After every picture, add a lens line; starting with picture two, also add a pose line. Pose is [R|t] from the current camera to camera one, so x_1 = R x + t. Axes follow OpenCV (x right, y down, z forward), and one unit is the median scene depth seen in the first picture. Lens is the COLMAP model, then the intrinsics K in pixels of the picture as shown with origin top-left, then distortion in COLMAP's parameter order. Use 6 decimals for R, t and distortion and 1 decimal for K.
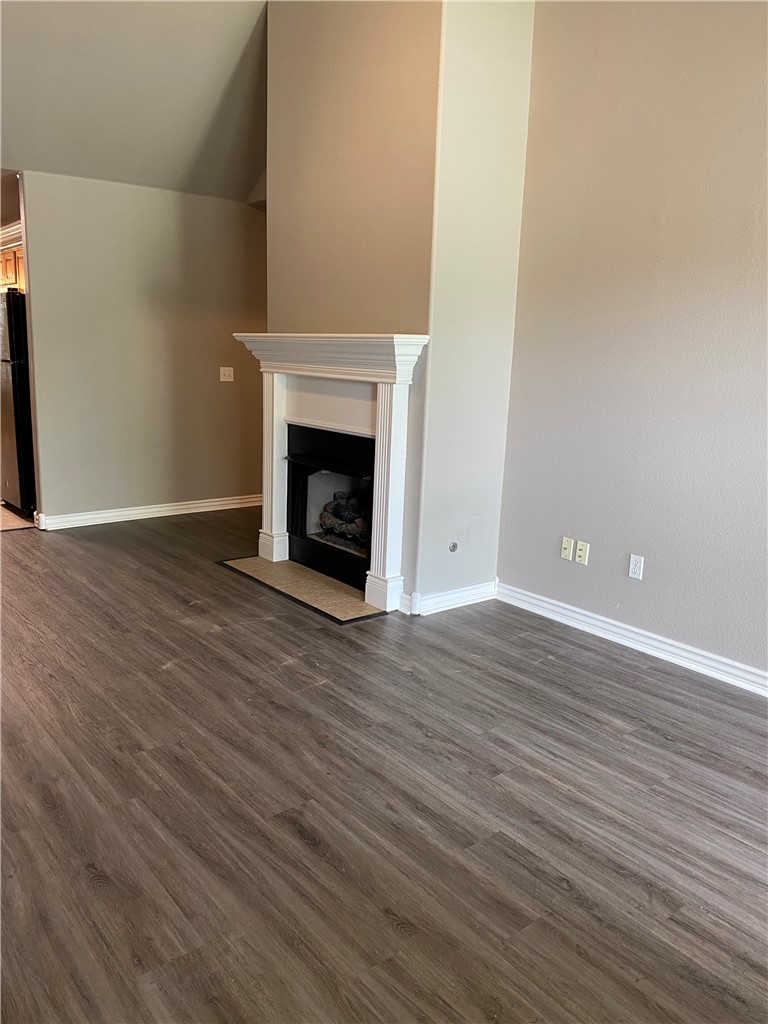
lens RADIAL K [[776.3, 0, 386.5], [0, 776.3, 510.3], [0, 0, 1]] dist [0.058194, -0.009704]
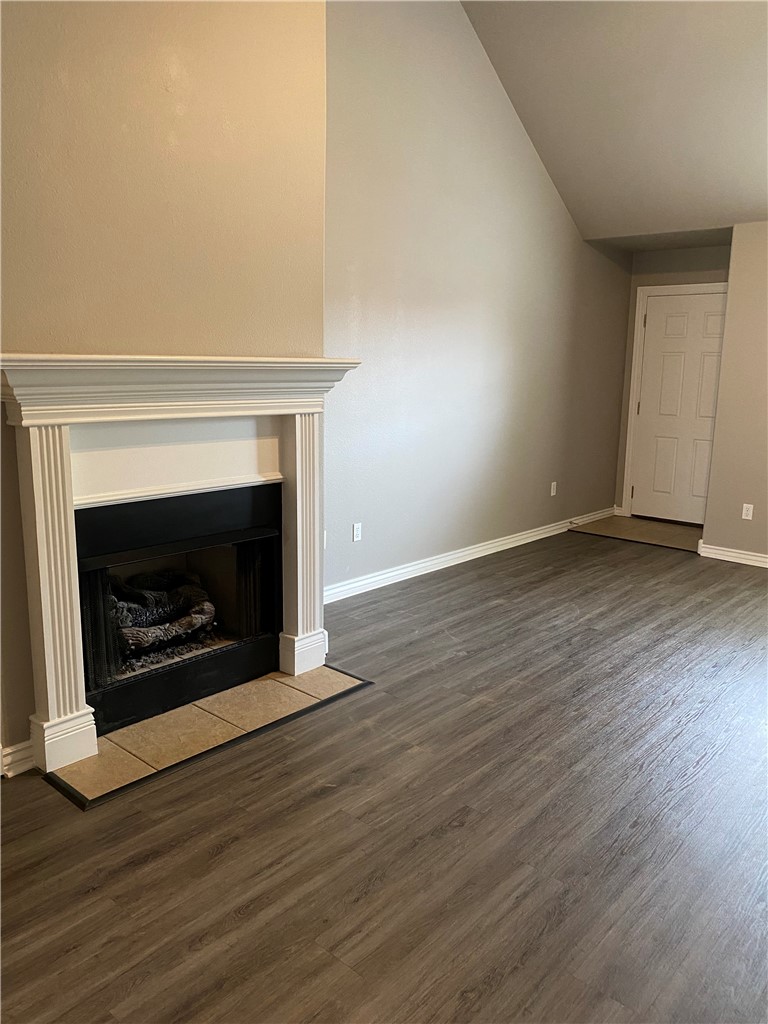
lens RADIAL K [[776.3, 0, 386.8], [0, 776.3, 512.5], [0, 0, 1]] dist [0.058194, -0.009704]
pose [[-0.166498, -0.227297, 0.959487, -0.944321], [0.178506, 0.950043, 0.256036, -0.286764], [-0.969749, 0.213903, -0.117607, 1.126087]]
